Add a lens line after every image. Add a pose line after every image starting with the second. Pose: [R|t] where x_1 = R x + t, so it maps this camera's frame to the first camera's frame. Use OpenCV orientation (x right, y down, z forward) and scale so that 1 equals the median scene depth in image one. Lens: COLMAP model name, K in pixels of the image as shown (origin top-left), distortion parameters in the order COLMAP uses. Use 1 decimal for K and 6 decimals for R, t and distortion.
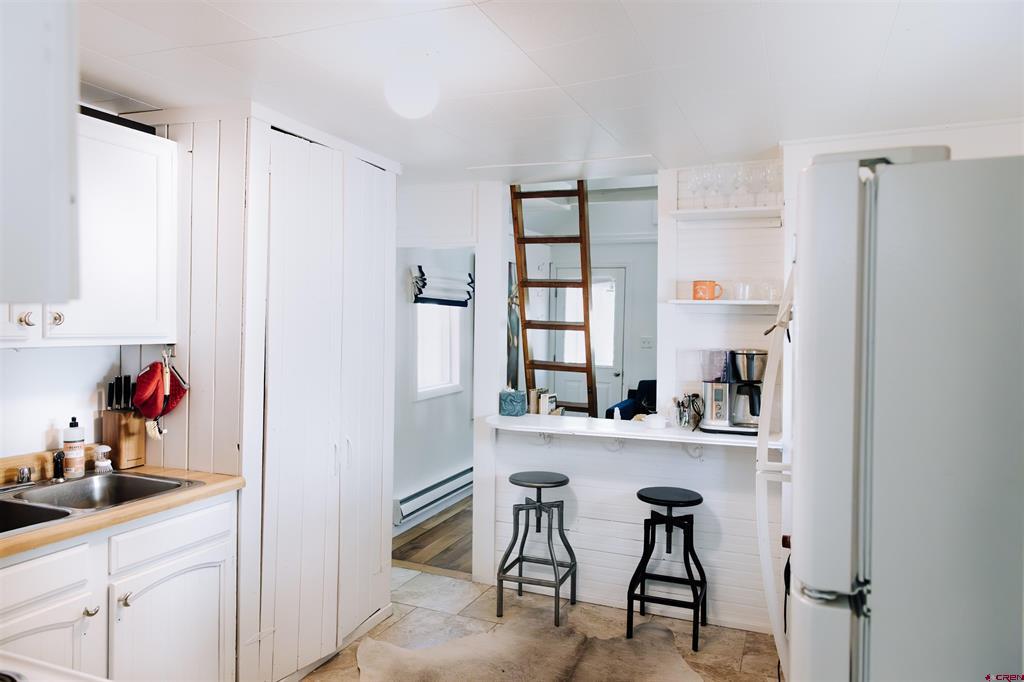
lens RADIAL K [[698.9, 0, 512.3], [0, 698.9, 317.8], [0, 0, 1]] dist [-0.000041, 0.000554]
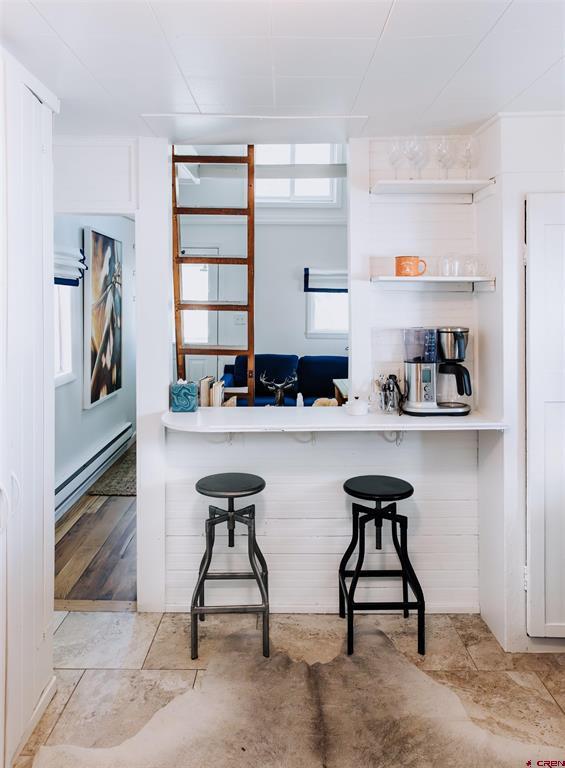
lens RADIAL K [[594.1, 0, 283.0], [0, 594.1, 297.3], [0, 0, 1]] dist [0.003347, 0.003500]
pose [[0.924264, -0.013253, 0.381524, -0.189756], [0.012034, 0.999912, 0.005580, -0.003696], [-0.381565, -0.000566, 0.924342, 0.315644]]
